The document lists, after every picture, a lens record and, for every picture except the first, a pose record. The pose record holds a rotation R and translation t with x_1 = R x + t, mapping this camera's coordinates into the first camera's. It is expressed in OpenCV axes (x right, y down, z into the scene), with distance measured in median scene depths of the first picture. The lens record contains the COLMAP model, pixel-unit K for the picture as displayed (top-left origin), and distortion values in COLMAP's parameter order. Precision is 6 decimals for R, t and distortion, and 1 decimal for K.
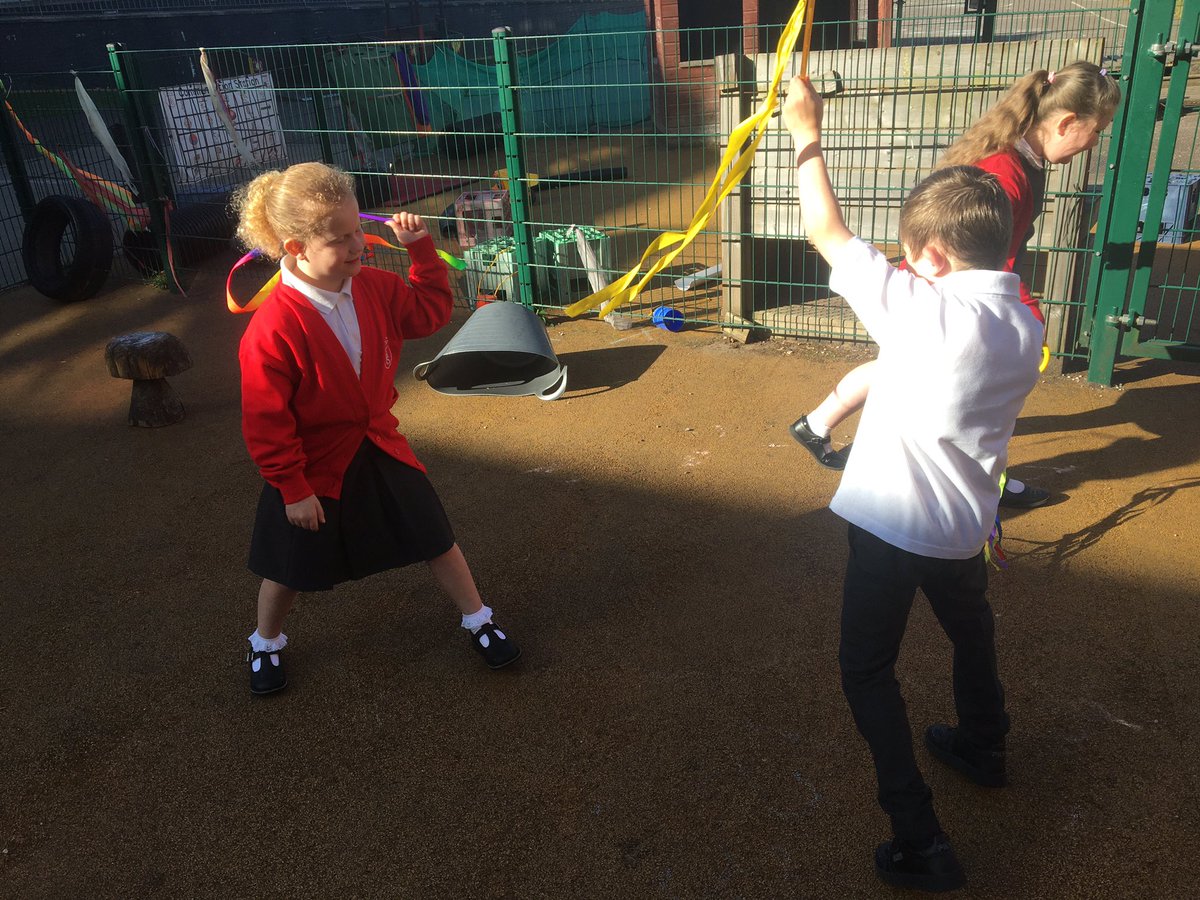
lens RADIAL K [[1016.0, 0, 596.8], [0, 1016.0, 457.6], [0, 0, 1]] dist [0.072338, -0.099008]
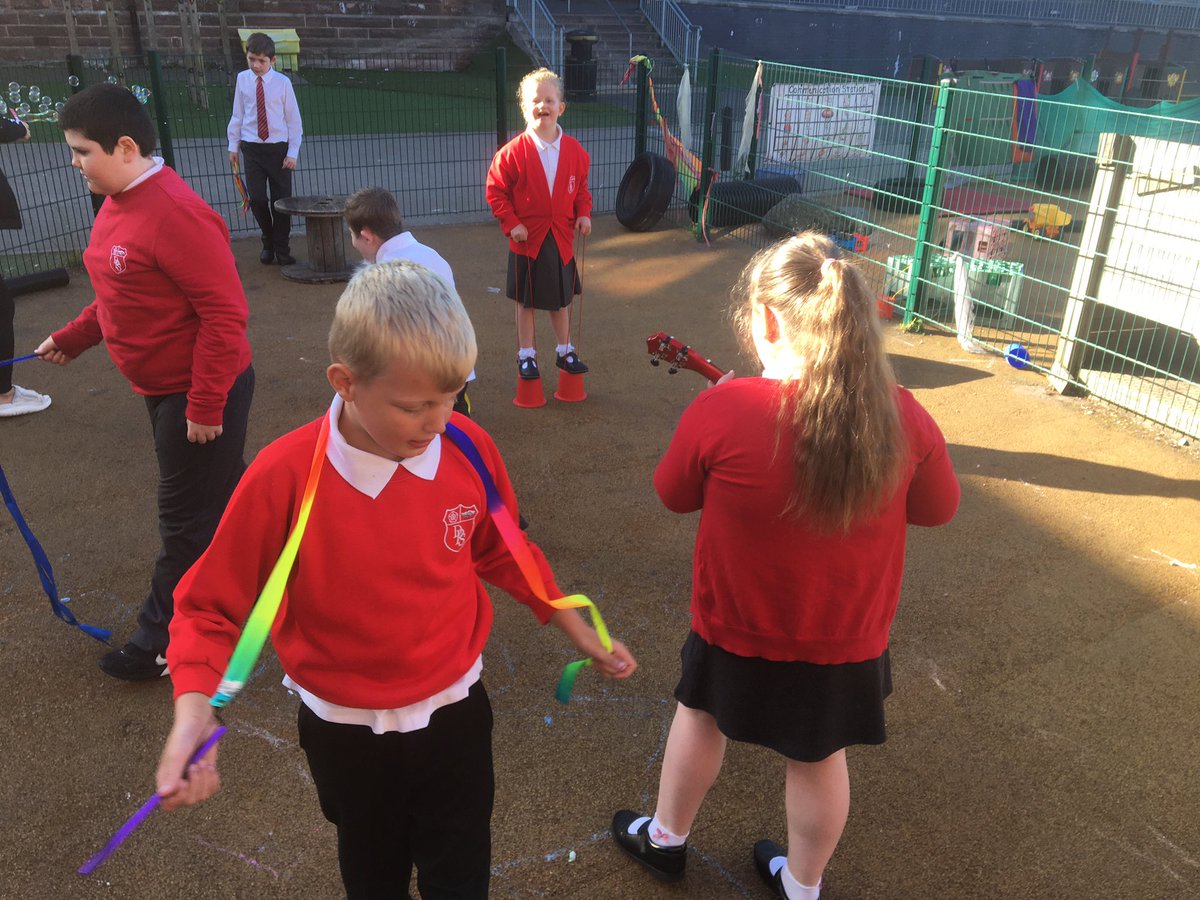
lens RADIAL K [[997.9, 0, 595.2], [0, 997.9, 453.1], [0, 0, 1]] dist [0.066515, -0.096756]
pose [[0.773626, 0.342068, -0.533378, 0.352540], [-0.338838, 0.934632, 0.107942, -0.001945], [0.535436, 0.097222, 0.838961, -0.152146]]
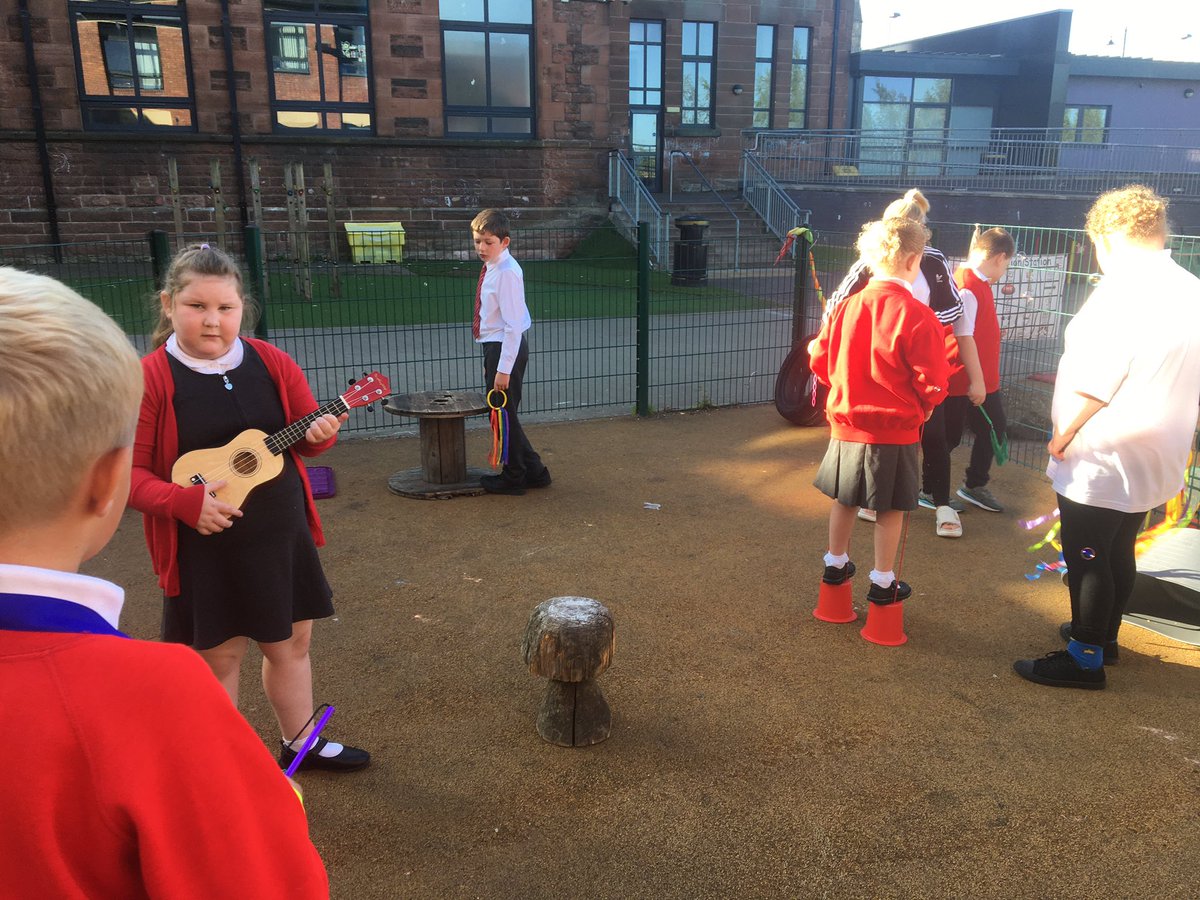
lens RADIAL K [[1001.5, 0, 591.7], [0, 1001.5, 473.9], [0, 0, 1]] dist [0.087438, -0.134007]
pose [[0.723435, 0.253896, -0.642011, 0.070244], [-0.339996, 0.940360, -0.011232, -0.014490], [0.600870, 0.226407, 0.766613, 0.031708]]
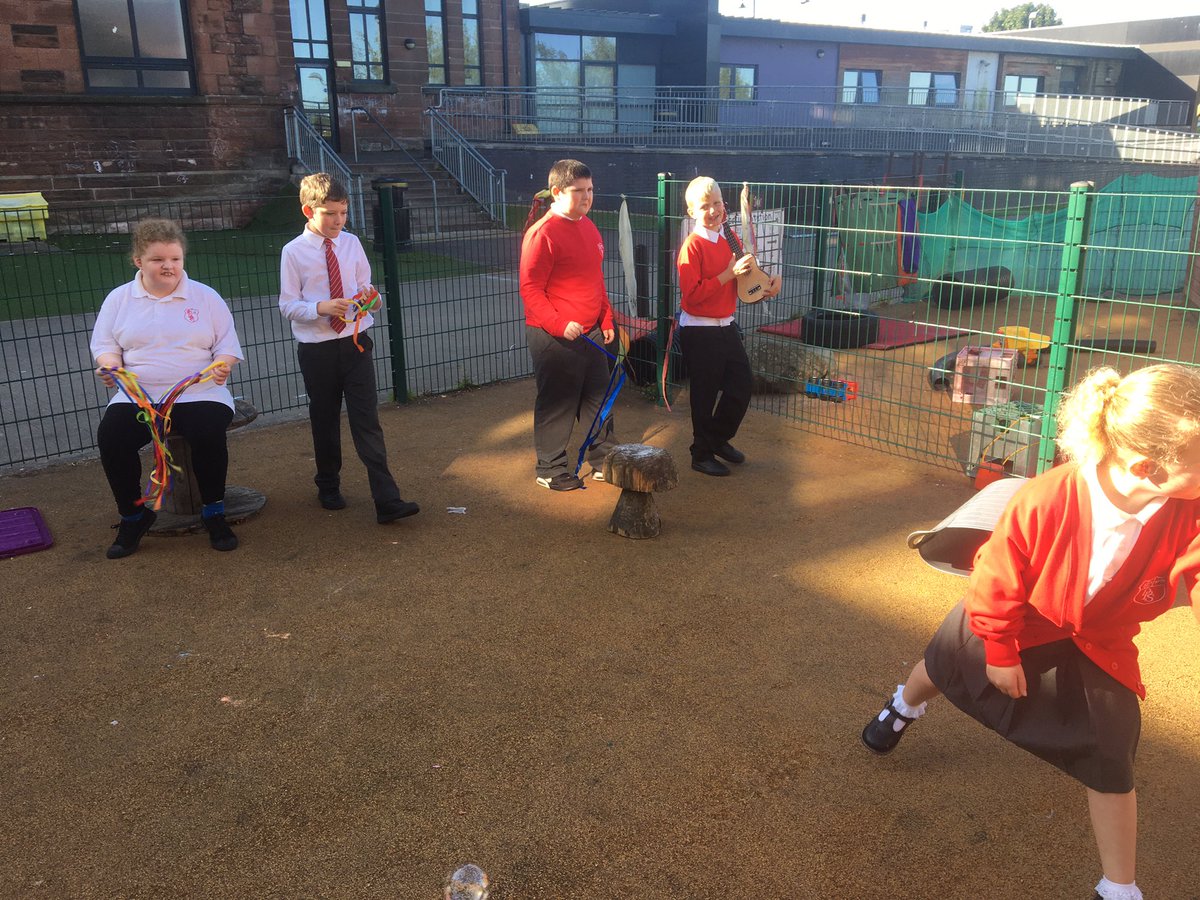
lens RADIAL K [[1016.0, 0, 596.8], [0, 1016.0, 457.6], [0, 0, 1]] dist [0.072338, -0.099008]
pose [[0.902451, 0.177547, -0.392503, -0.079057], [-0.225120, 0.971180, -0.078291, -0.019204], [0.367291, 0.159014, 0.916413, 0.058255]]
